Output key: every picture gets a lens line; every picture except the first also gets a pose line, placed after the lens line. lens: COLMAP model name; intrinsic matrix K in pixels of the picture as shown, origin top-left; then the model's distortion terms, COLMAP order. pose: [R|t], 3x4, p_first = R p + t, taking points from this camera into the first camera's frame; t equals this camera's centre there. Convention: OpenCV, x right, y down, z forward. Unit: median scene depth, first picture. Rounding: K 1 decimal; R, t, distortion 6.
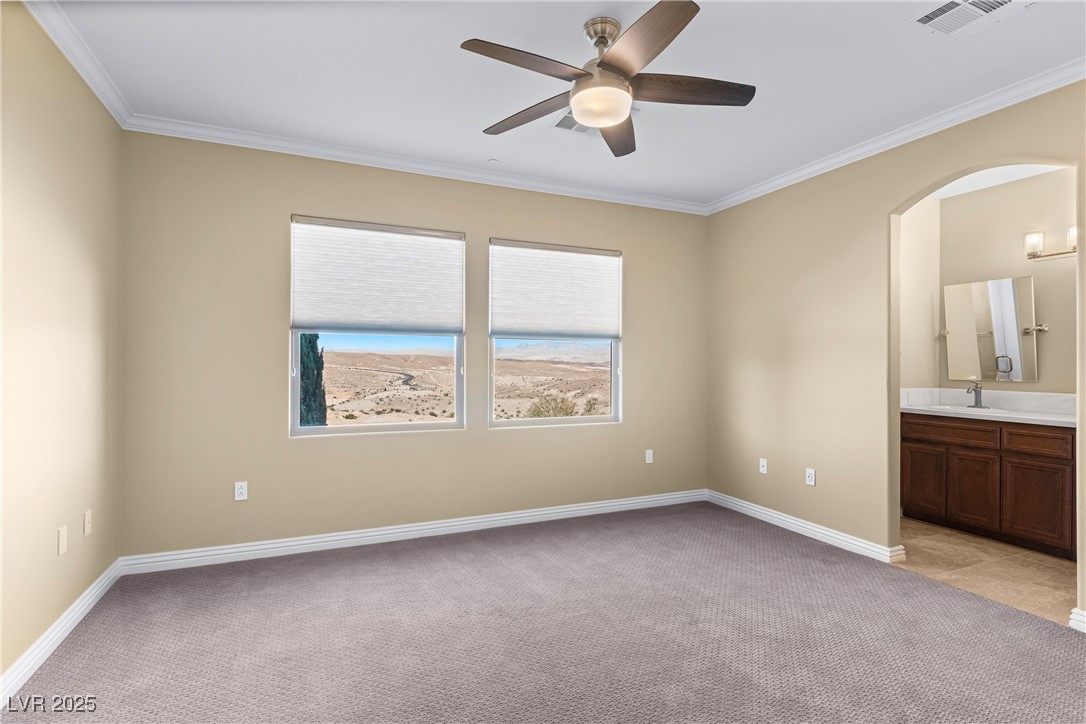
lens RADIAL K [[520.0, 0, 545.5], [0, 520.0, 360.7], [0, 0, 1]] dist [-0.002448, 0.005768]
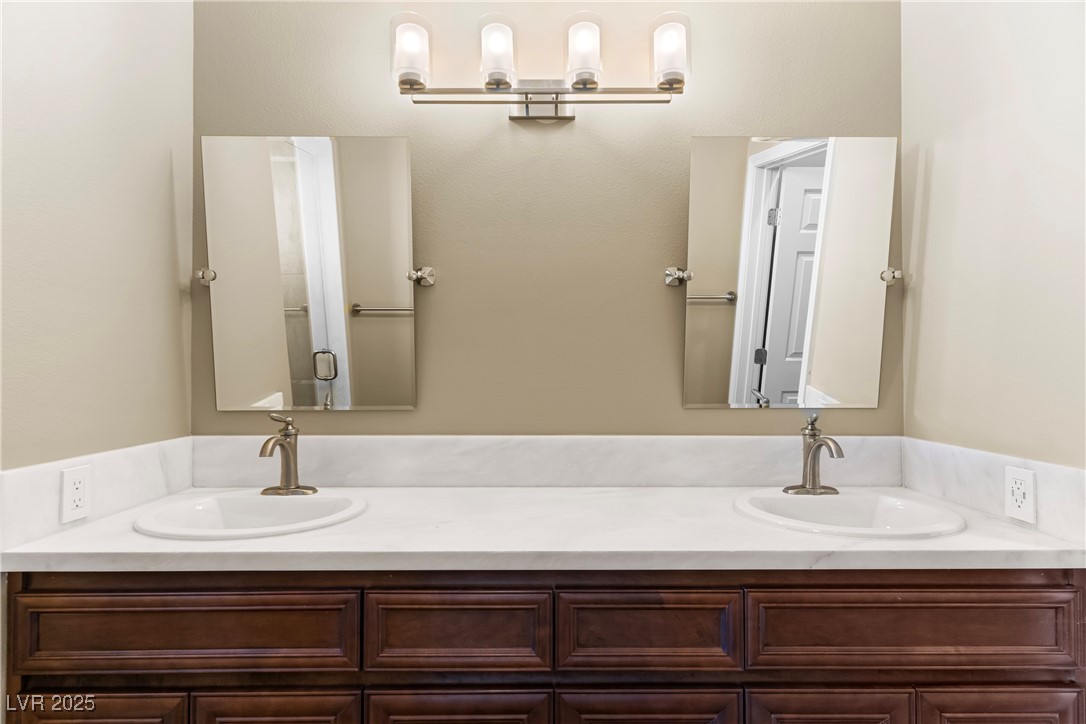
lens RADIAL K [[514.3, 0, 540.8], [0, 514.3, 365.5], [0, 0, 1]] dist [-0.000507, 0.000036]
pose [[0.398984, -0.006423, 0.916935, 0.589066], [0.000493, 0.999977, 0.006791, 0.003222], [-0.916958, -0.002257, 0.398978, 0.716238]]
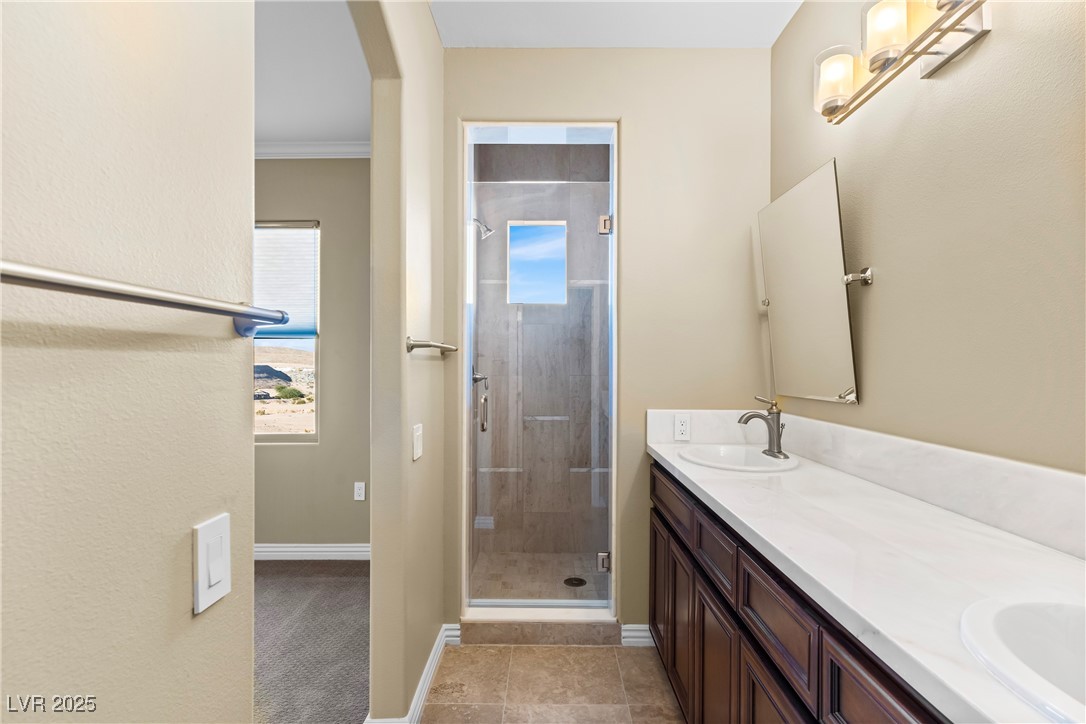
lens RADIAL K [[520.0, 0, 545.5], [0, 520.0, 360.7], [0, 0, 1]] dist [-0.002448, 0.005768]
pose [[0.912862, -0.010772, -0.408126, 0.842705], [0.008649, 0.999938, -0.007046, 0.005412], [0.408177, 0.002902, 0.912898, 0.482765]]
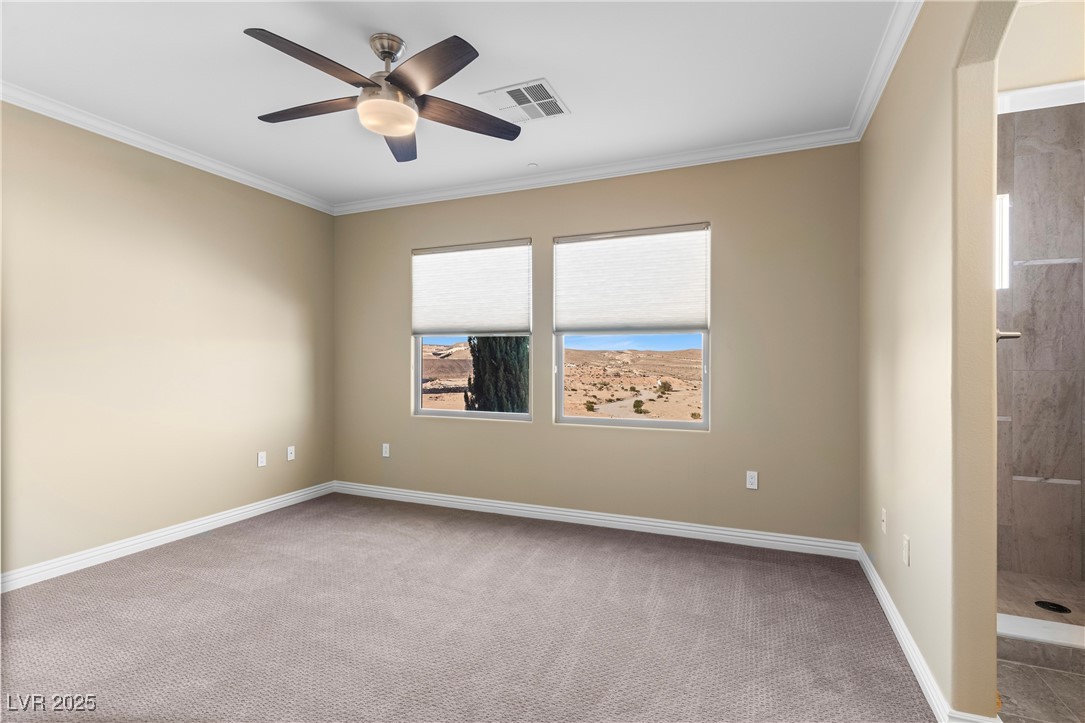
lens RADIAL K [[515.8, 0, 545.4], [0, 515.8, 361.5], [0, 0, 1]] dist [0.002189, -0.000132]
pose [[0.689802, -0.003003, -0.723992, 0.611626], [0.005748, 0.999983, 0.001328, 0.006239], [0.723976, -0.005078, 0.689807, 0.282408]]
